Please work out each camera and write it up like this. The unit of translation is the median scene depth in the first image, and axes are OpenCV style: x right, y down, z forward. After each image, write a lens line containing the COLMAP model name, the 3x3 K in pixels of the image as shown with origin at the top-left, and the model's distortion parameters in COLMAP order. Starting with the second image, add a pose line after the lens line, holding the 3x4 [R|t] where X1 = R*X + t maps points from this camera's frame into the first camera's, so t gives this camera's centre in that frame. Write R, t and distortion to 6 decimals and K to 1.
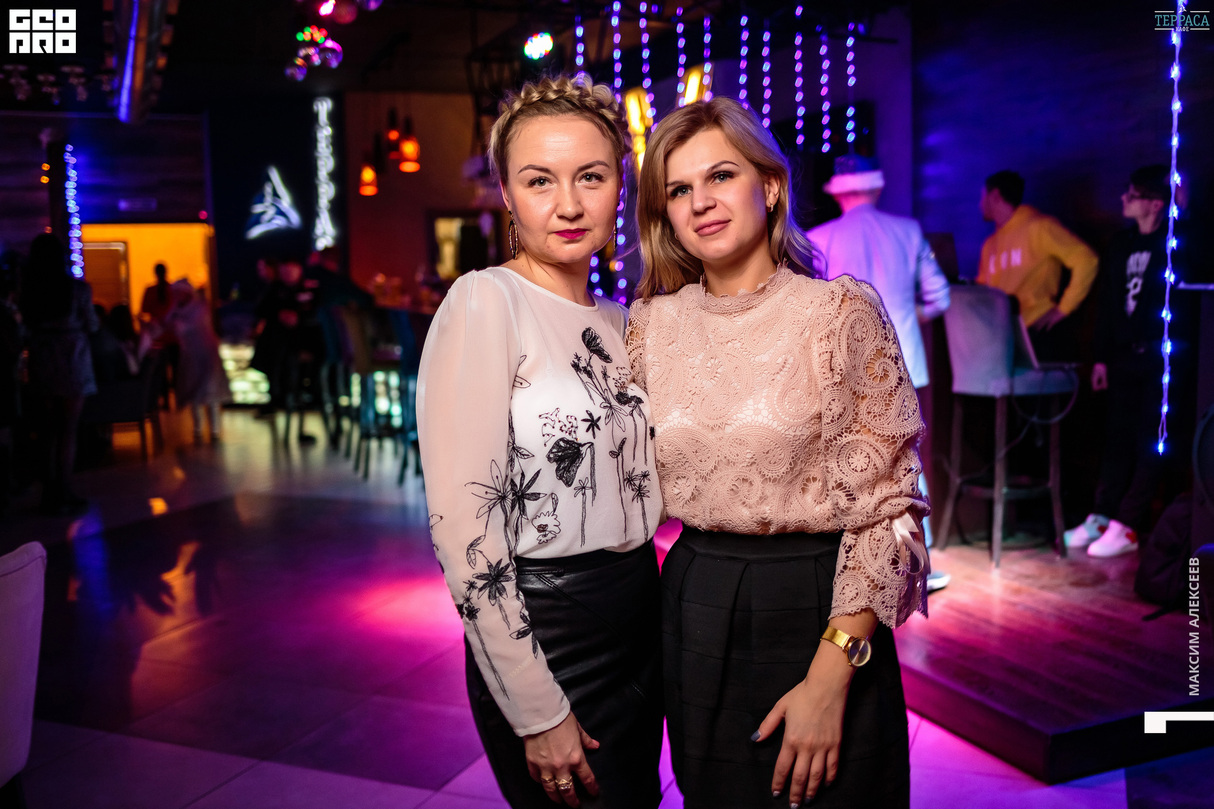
lens RADIAL K [[1211.7, 0, 607.0], [0, 1211.7, 404.5], [0, 0, 1]] dist [-0.013193, -0.004543]
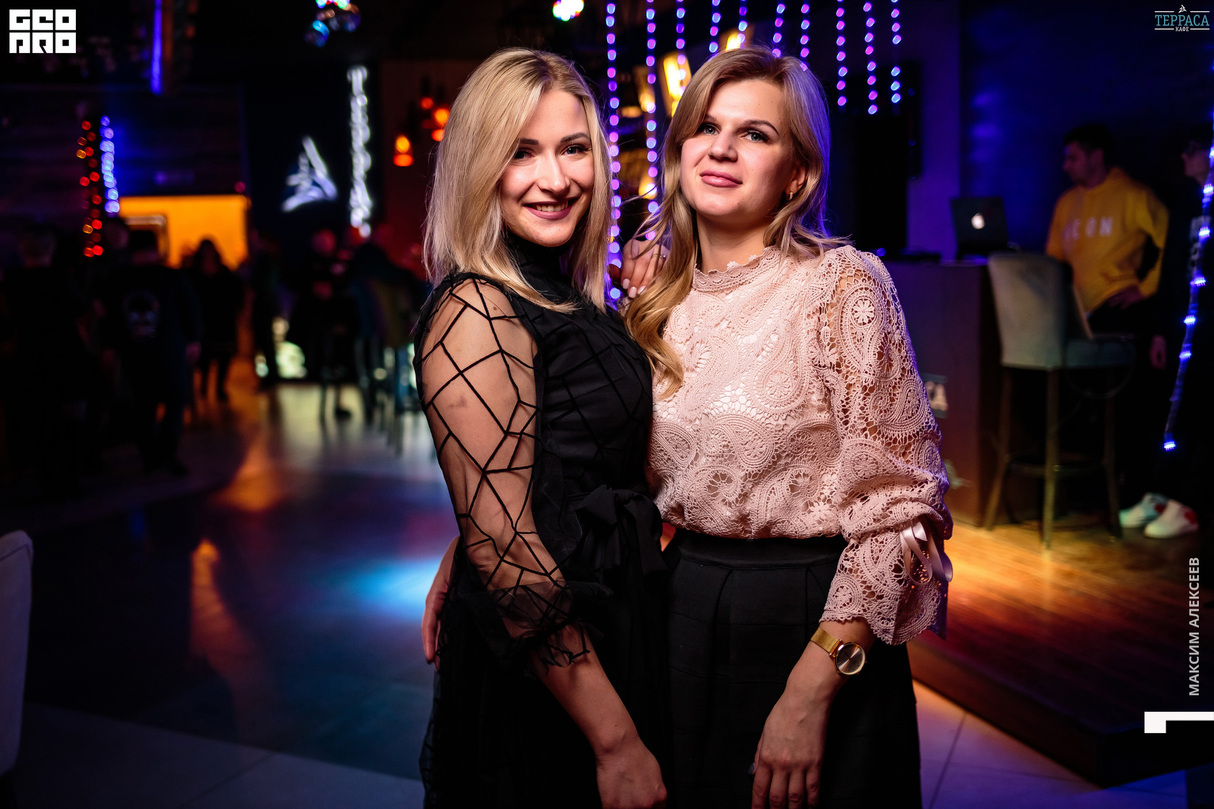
lens RADIAL K [[1211.7, 0, 607.0], [0, 1211.7, 404.5], [0, 0, 1]] dist [-0.013193, -0.004543]
pose [[0.999230, -0.003366, -0.039082, 0.009549], [0.004336, 0.999684, 0.024758, -0.003156], [0.038987, -0.024908, 0.998929, 0.027600]]
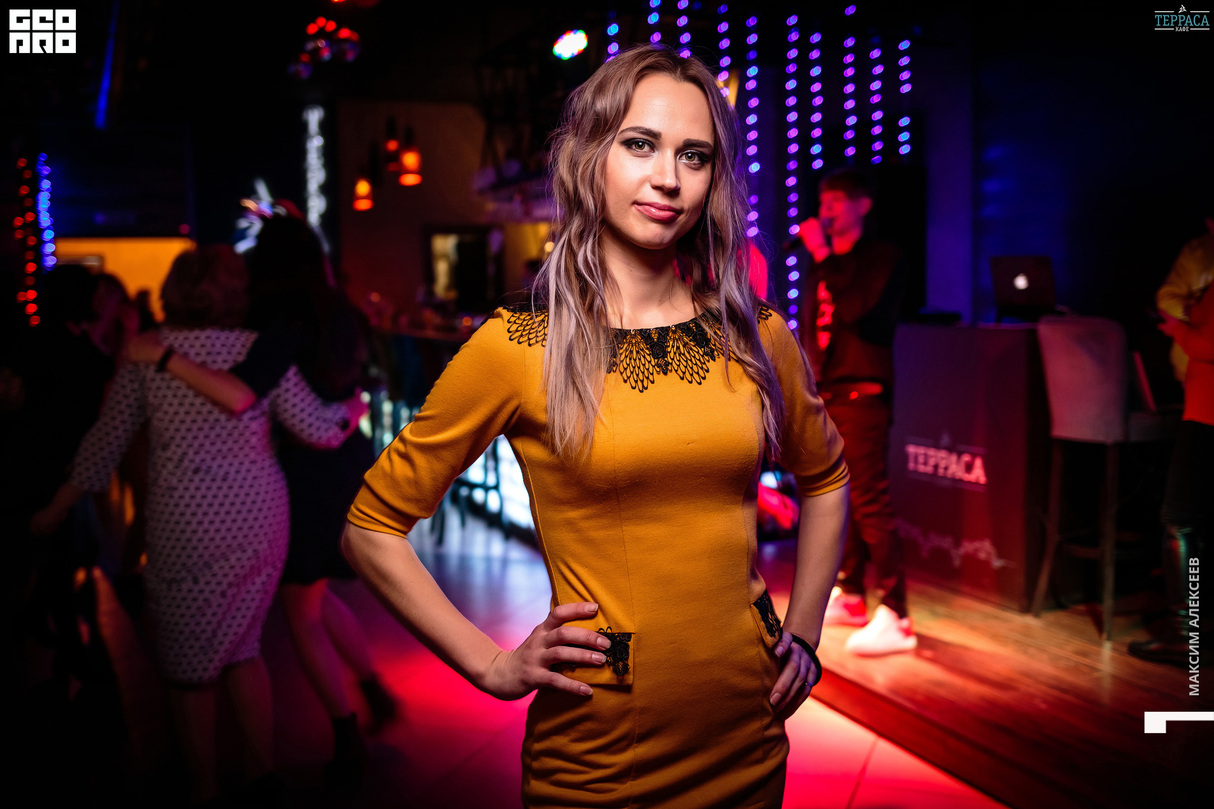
lens RADIAL K [[1200.2, 0, 607.0], [0, 1200.2, 404.5], [0, 0, 1]] dist [-0.015786, -0.021443]
pose [[0.999736, 0.001658, 0.022909, -0.043629], [-0.001415, 0.999942, -0.010652, -0.018434], [-0.022926, 0.010617, 0.999681, 0.103778]]
